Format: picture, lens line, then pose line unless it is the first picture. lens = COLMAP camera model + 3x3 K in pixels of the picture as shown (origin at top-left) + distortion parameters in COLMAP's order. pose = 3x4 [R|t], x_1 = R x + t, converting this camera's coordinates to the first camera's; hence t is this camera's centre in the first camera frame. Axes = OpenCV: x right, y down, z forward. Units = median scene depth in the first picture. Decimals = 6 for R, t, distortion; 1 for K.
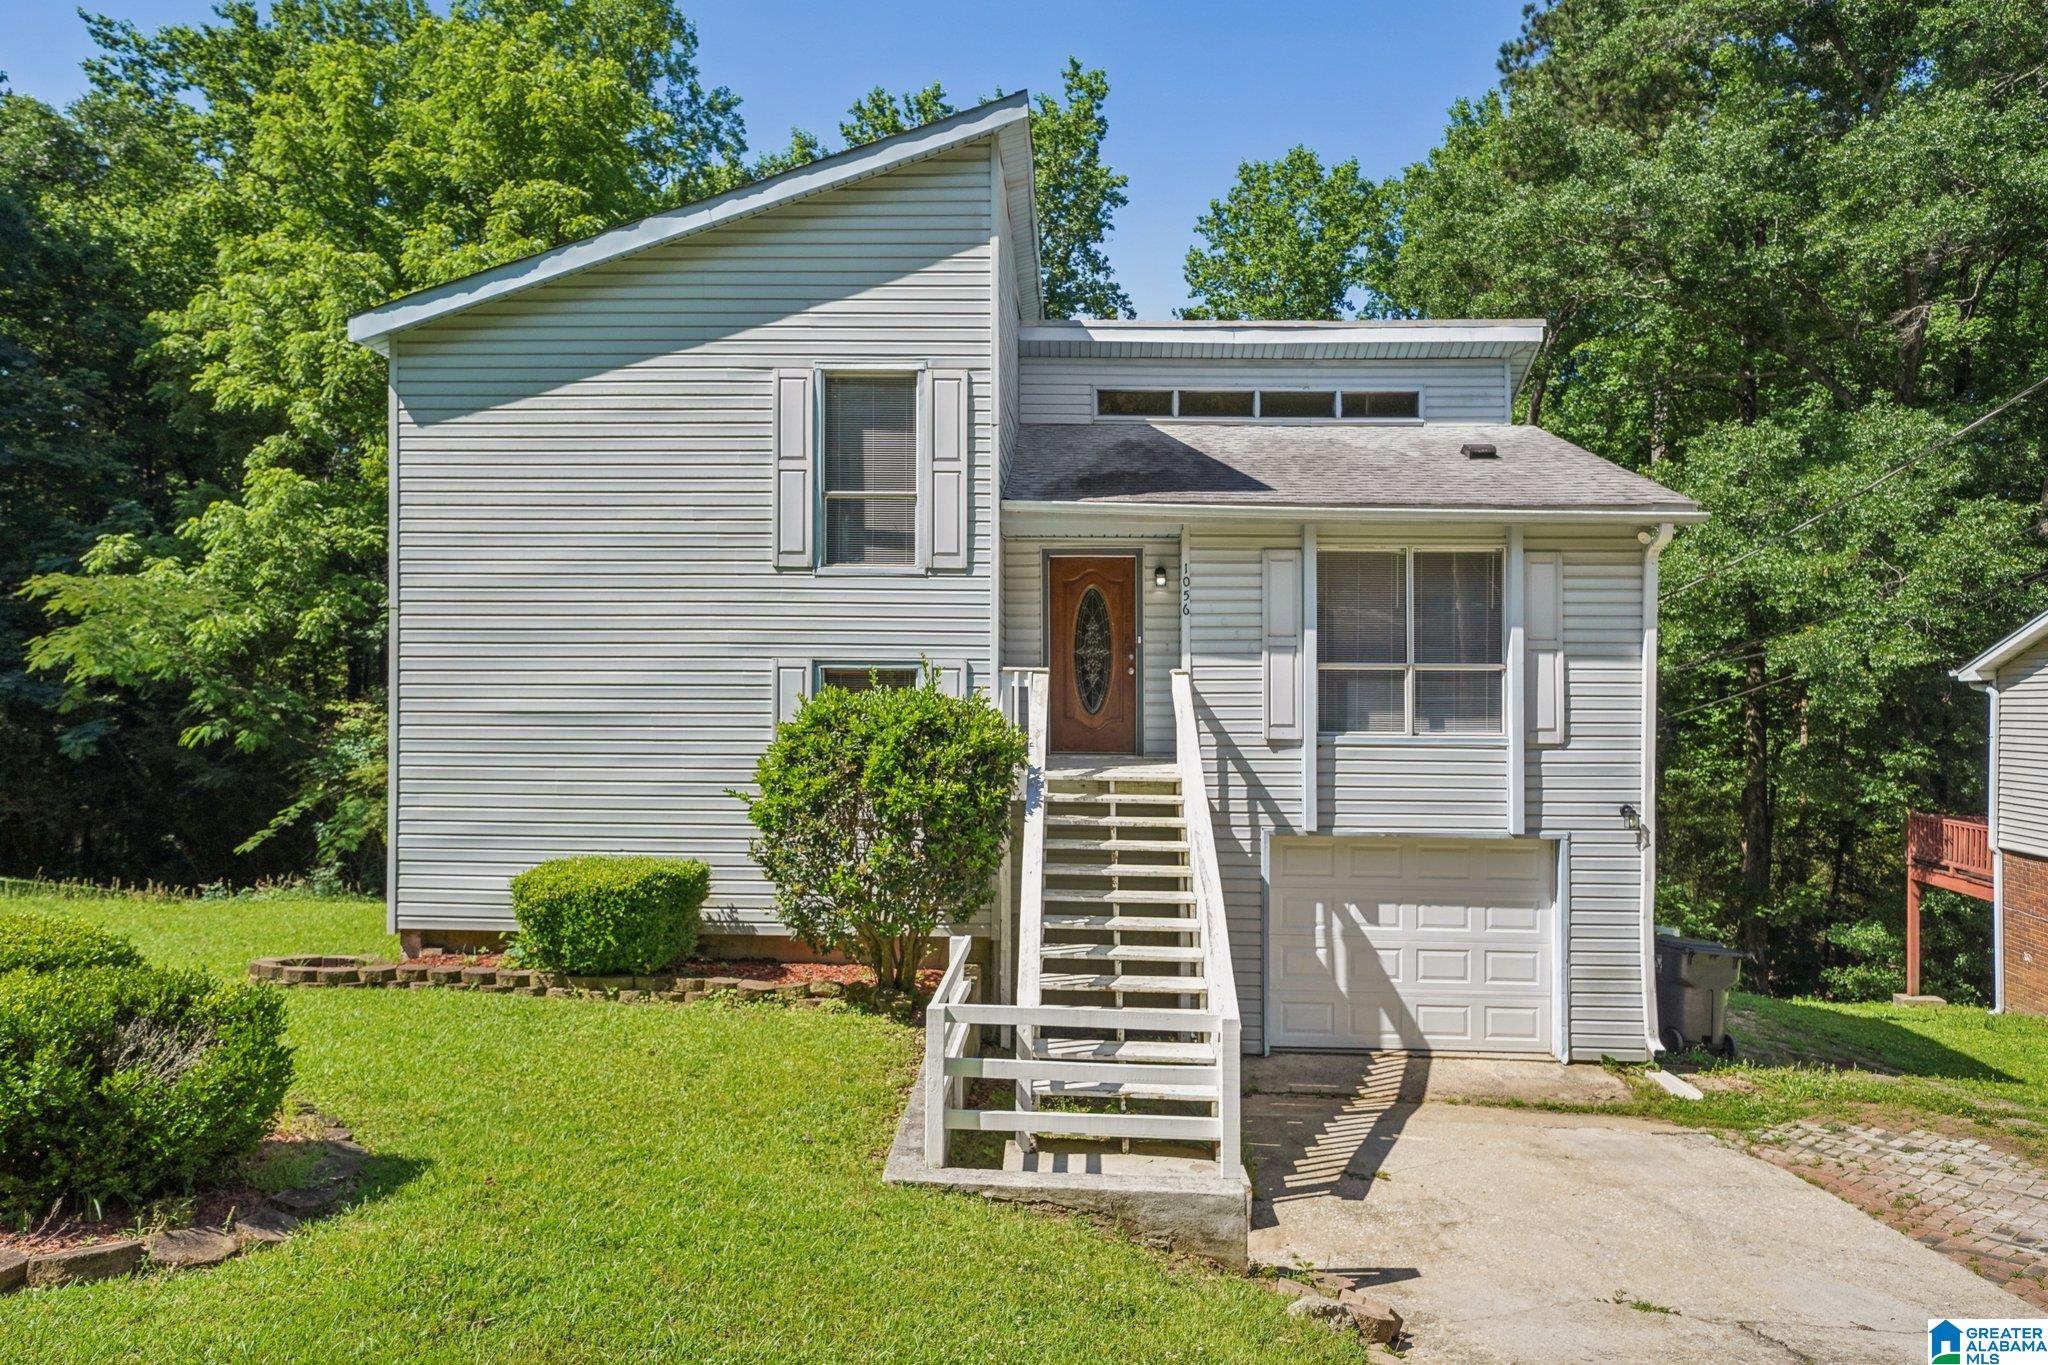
lens RADIAL K [[1269.6, 0, 988.4], [0, 1269.6, 707.2], [0, 0, 1]] dist [0.021319, 0.006191]
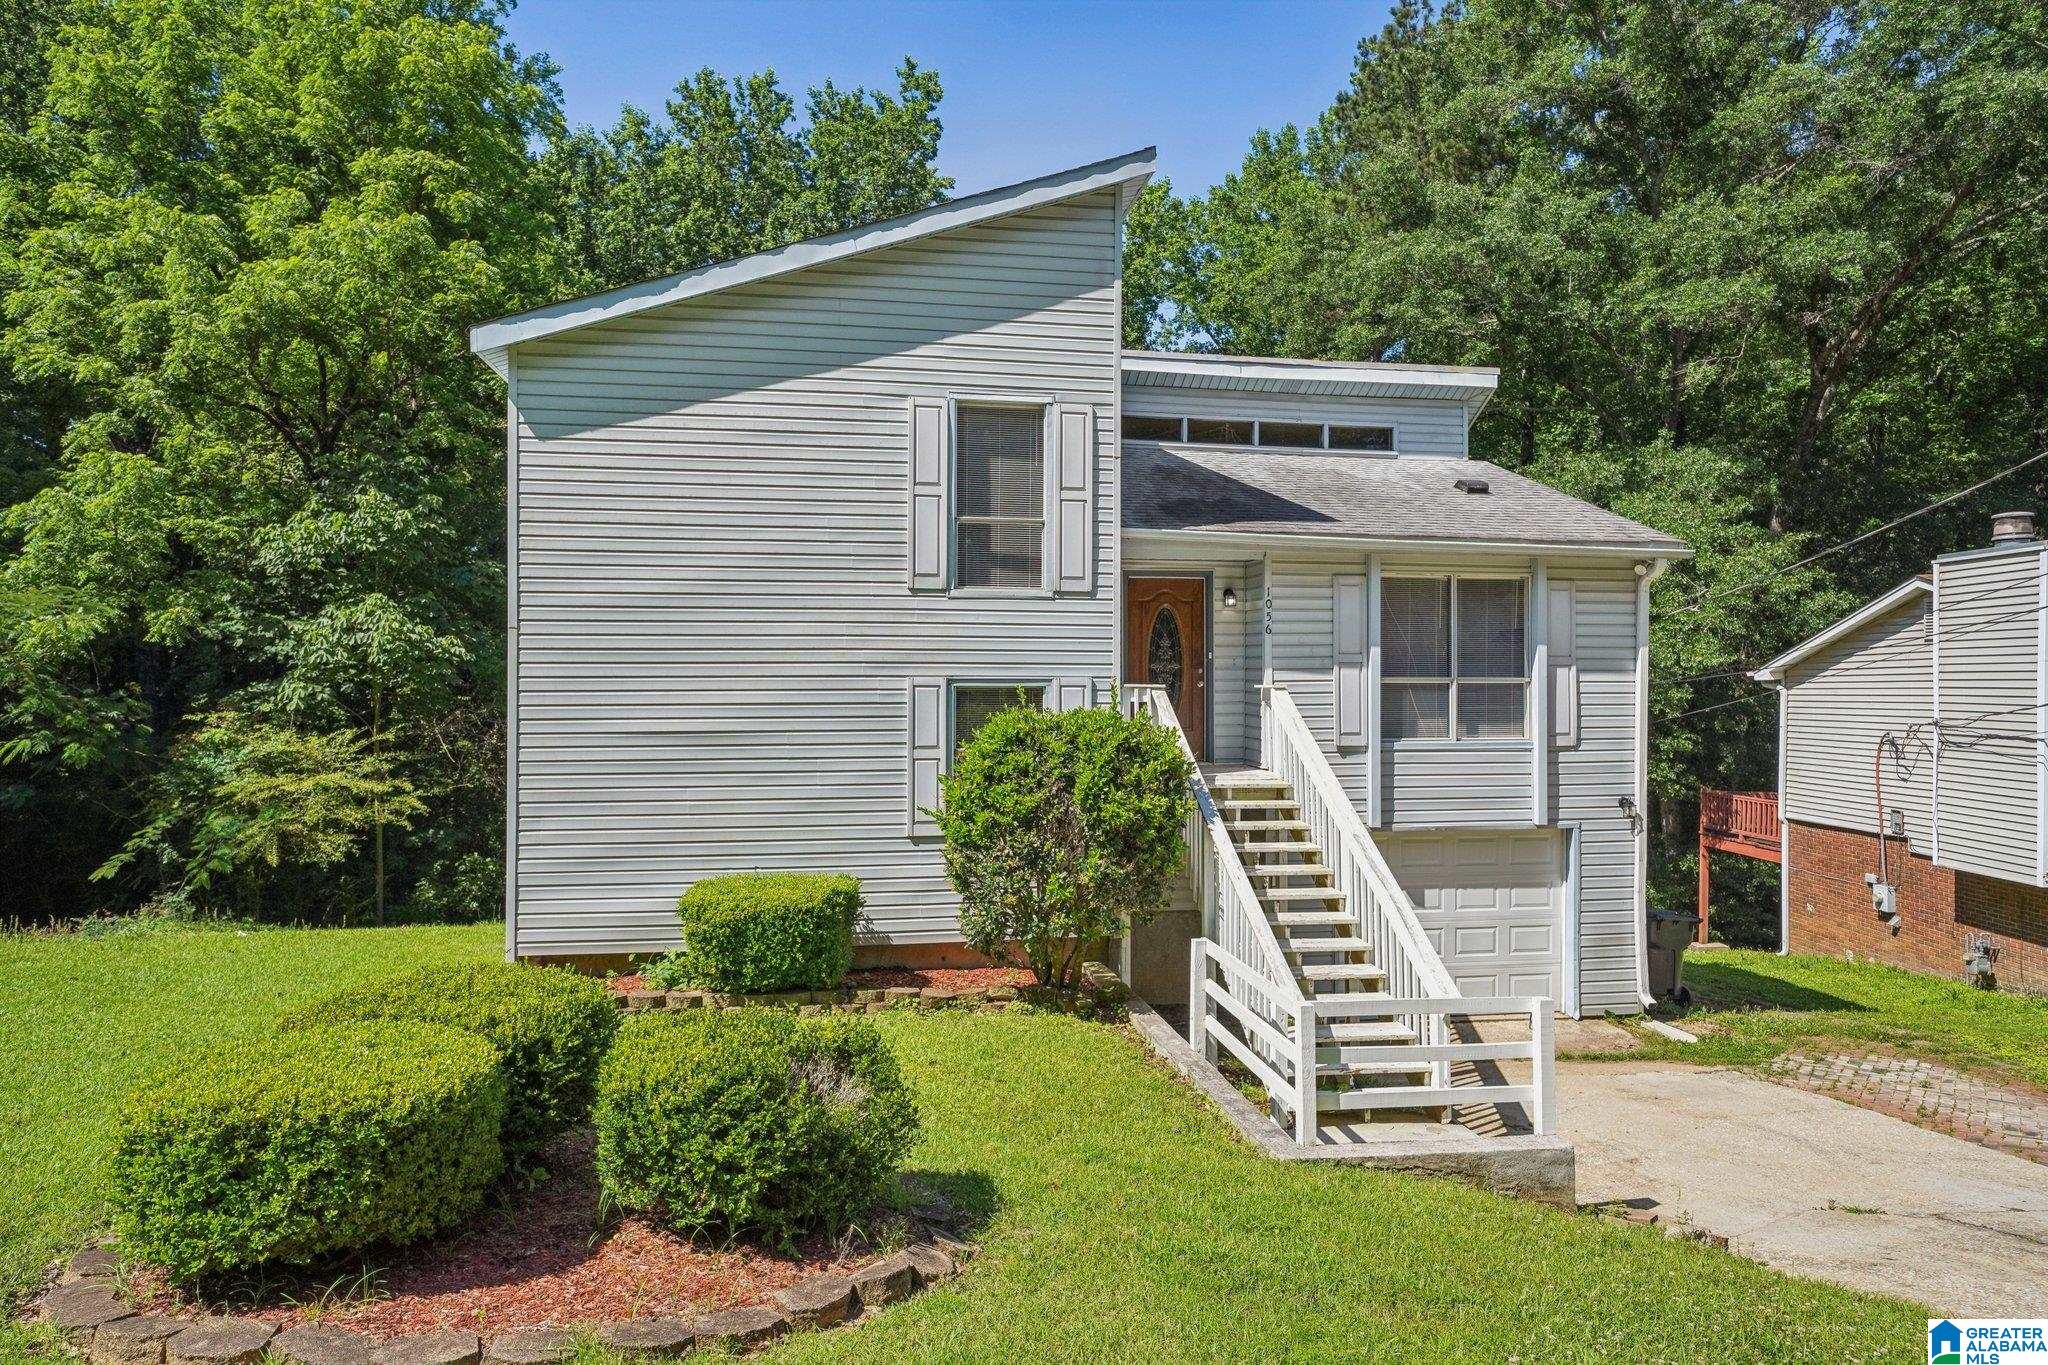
lens RADIAL K [[1269.6, 0, 988.7], [0, 1269.6, 708.9], [0, 0, 1]] dist [0.021319, 0.006191]
pose [[0.977862, -0.011635, 0.208925, -0.315523], [0.009032, 0.999869, 0.013406, -0.025189], [-0.209054, -0.011222, 0.977840, -0.024653]]
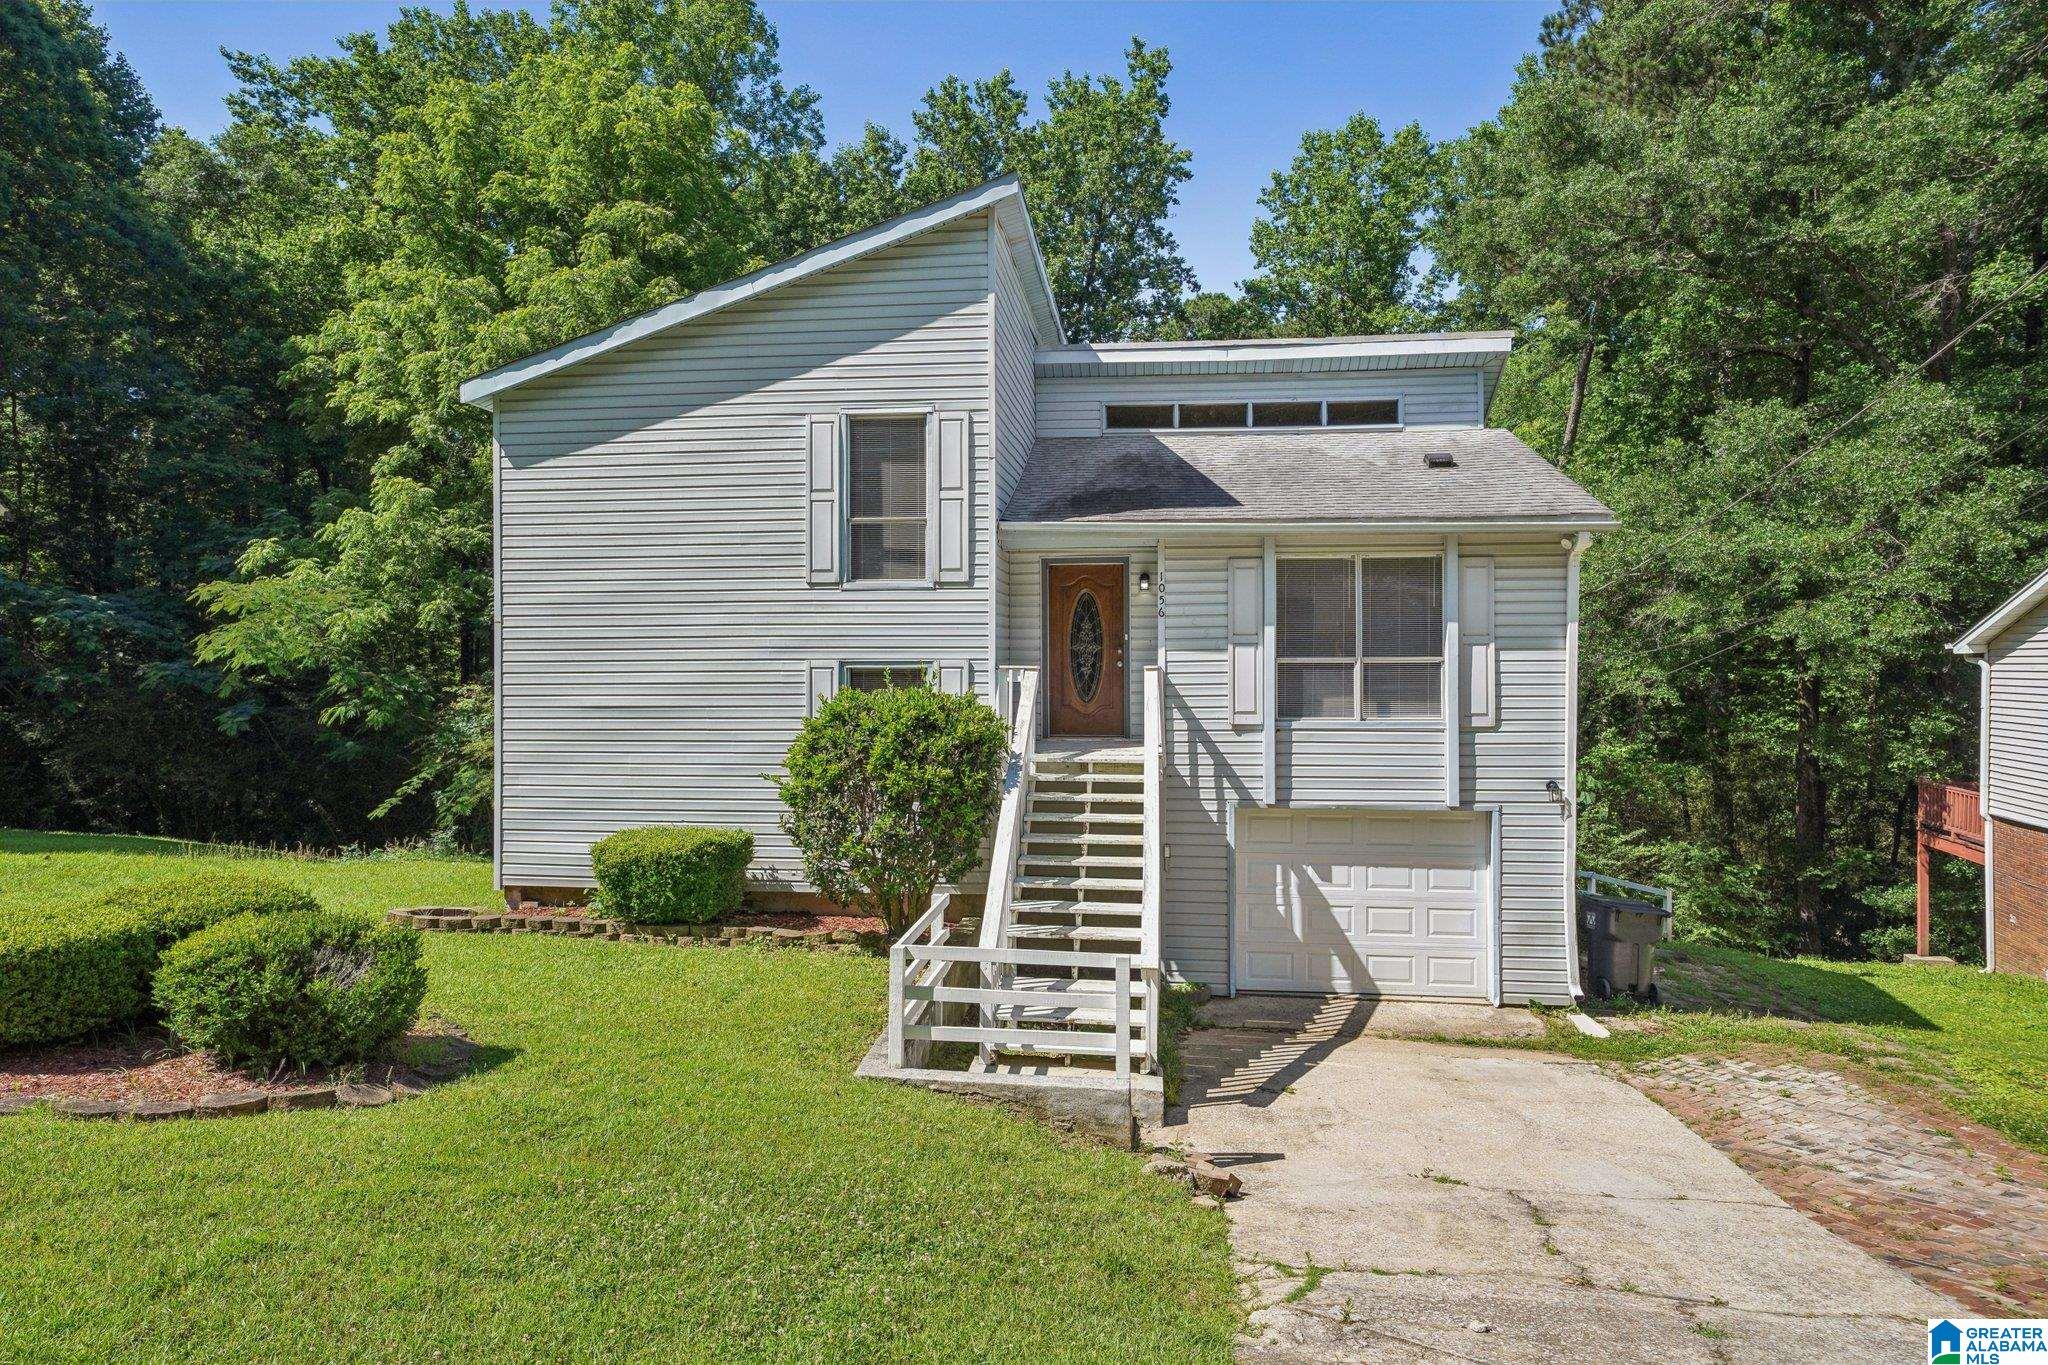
lens RADIAL K [[1269.6, 0, 980.2], [0, 1269.6, 704.1], [0, 0, 1]] dist [0.021319, 0.006191]
pose [[0.996263, -0.008787, -0.085921, 0.092027], [0.011443, 0.999470, 0.030468, -0.030828], [0.085608, -0.031337, 0.995836, -0.165858]]
